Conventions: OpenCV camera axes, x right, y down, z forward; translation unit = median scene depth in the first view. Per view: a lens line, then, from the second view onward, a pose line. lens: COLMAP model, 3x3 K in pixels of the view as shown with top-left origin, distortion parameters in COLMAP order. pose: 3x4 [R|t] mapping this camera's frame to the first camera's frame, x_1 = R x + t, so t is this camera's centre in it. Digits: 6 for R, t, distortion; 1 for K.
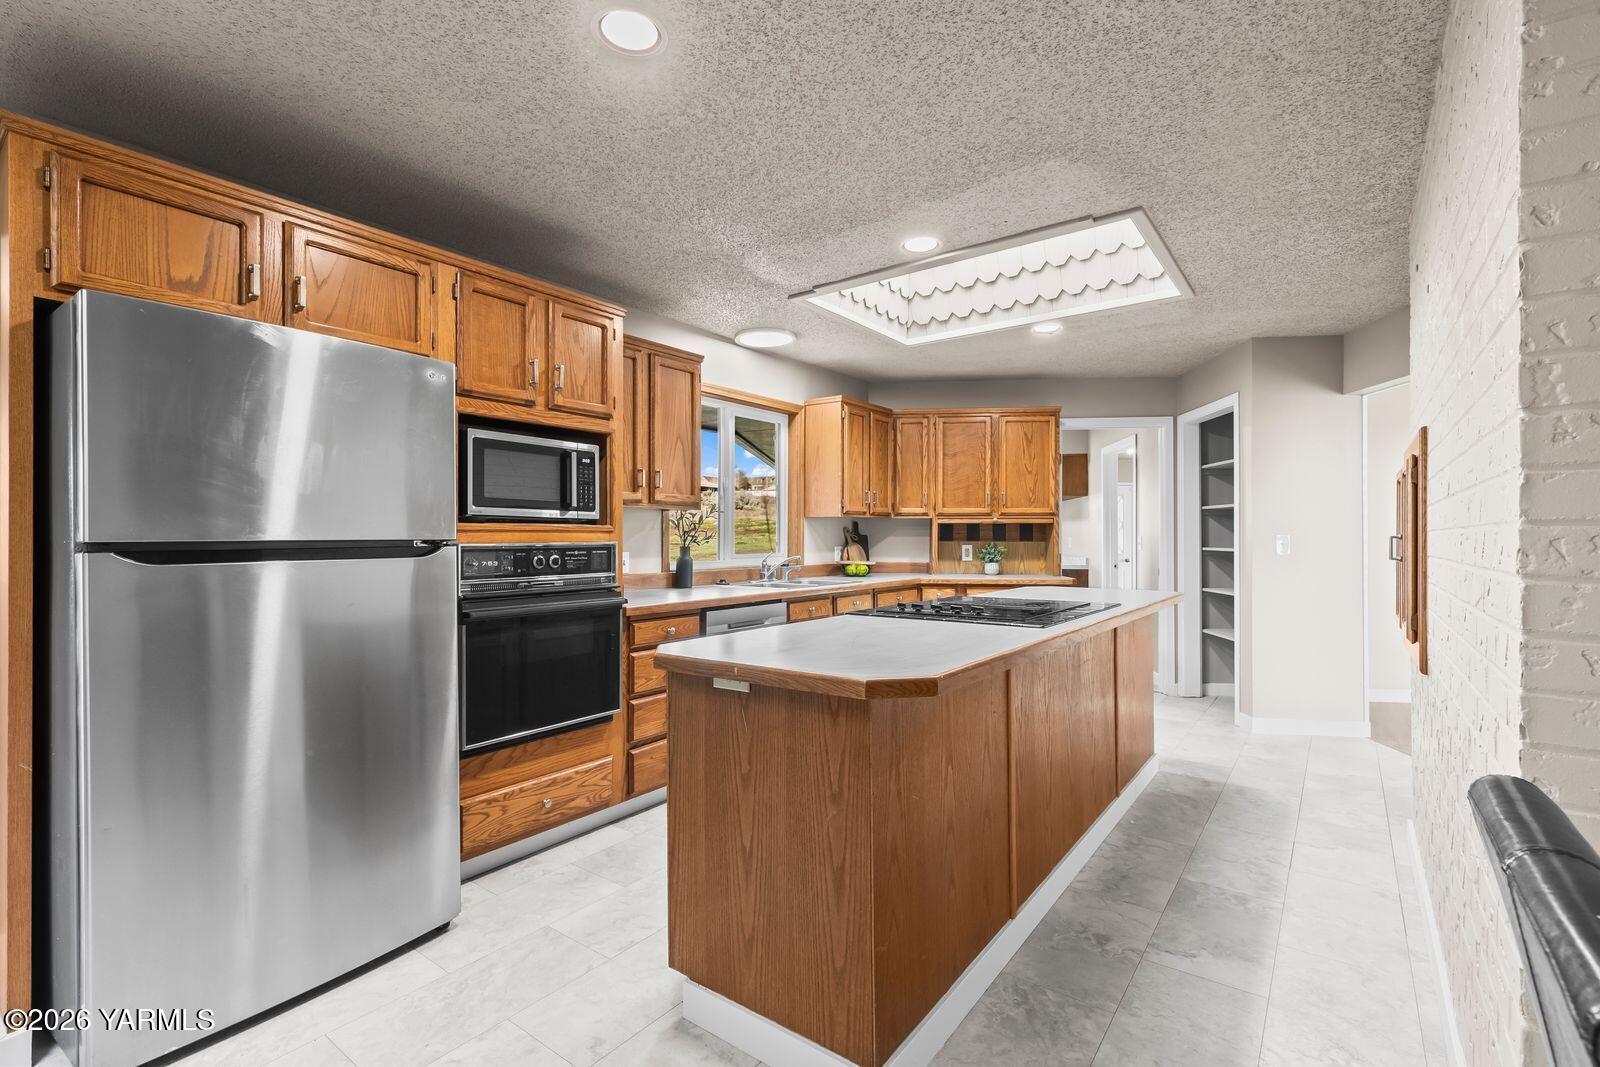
lens RADIAL K [[714.5, 0, 794.7], [0, 714.5, 536.2], [0, 0, 1]] dist [0.009073, -0.000093]
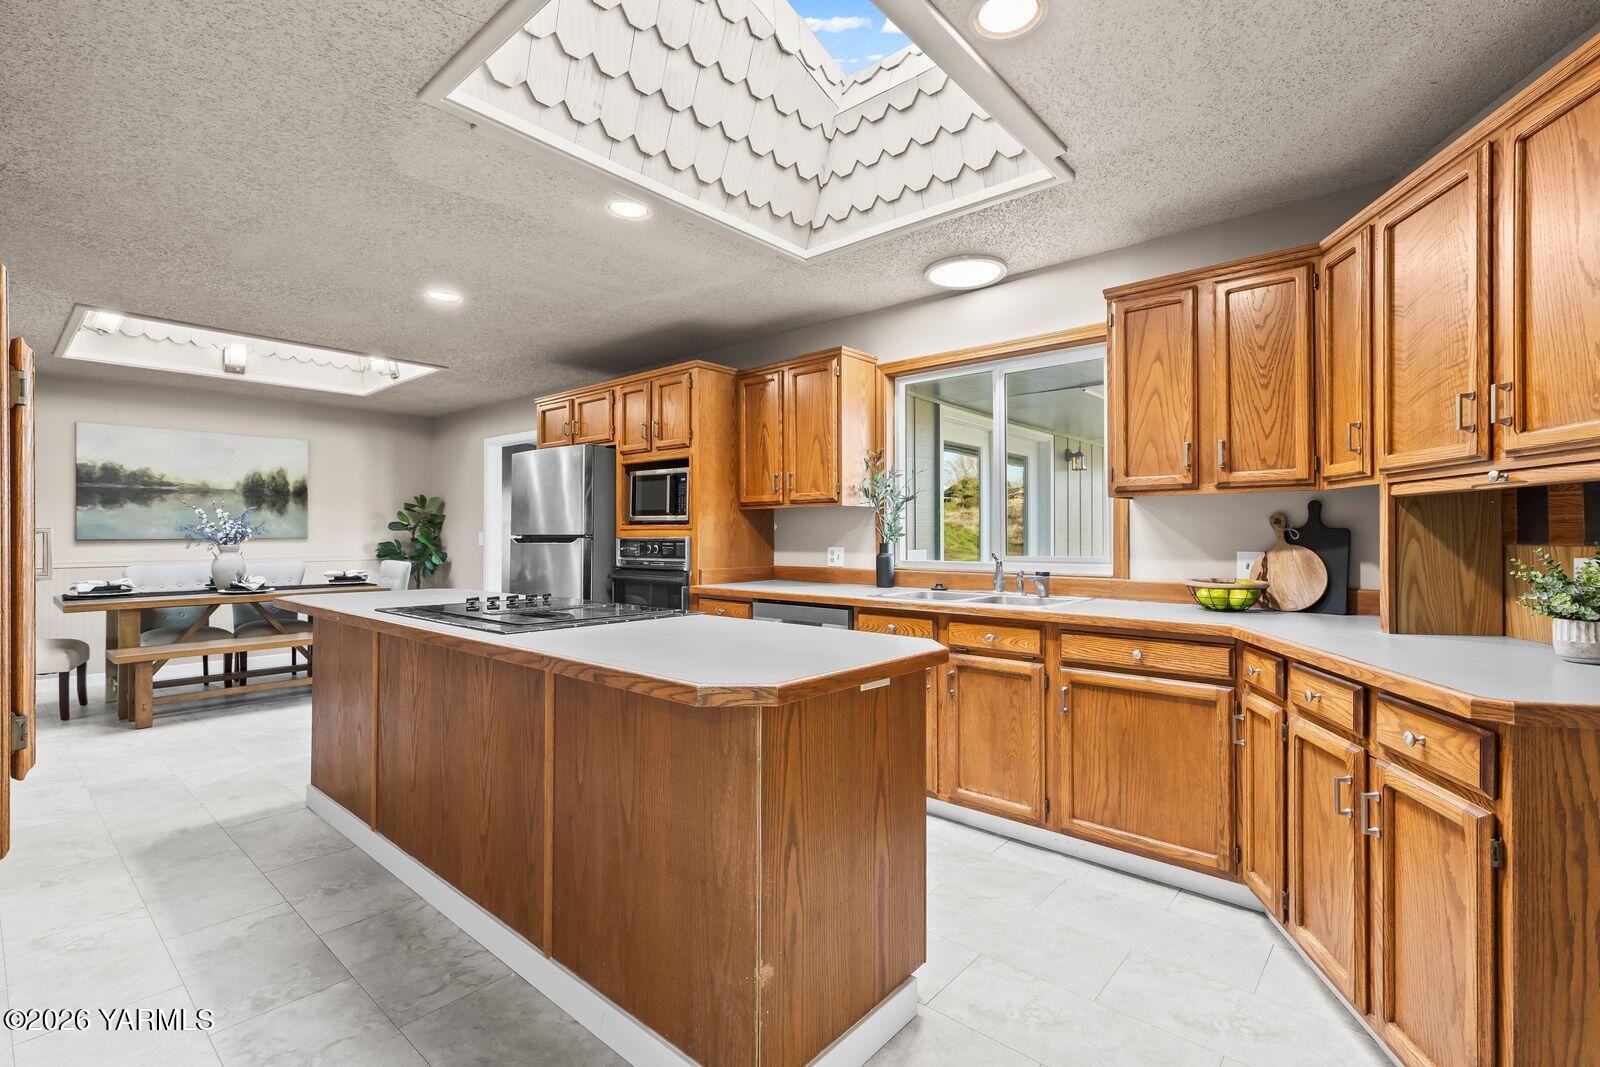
lens RADIAL K [[714.5, 0, 806.1], [0, 714.5, 531.7], [0, 0, 1]] dist [0.009073, -0.000093]
pose [[-0.056613, -0.005165, -0.998383, 1.120237], [-0.000799, 0.999987, -0.005128, 0.005188], [0.998396, 0.000507, -0.056617, 1.338937]]
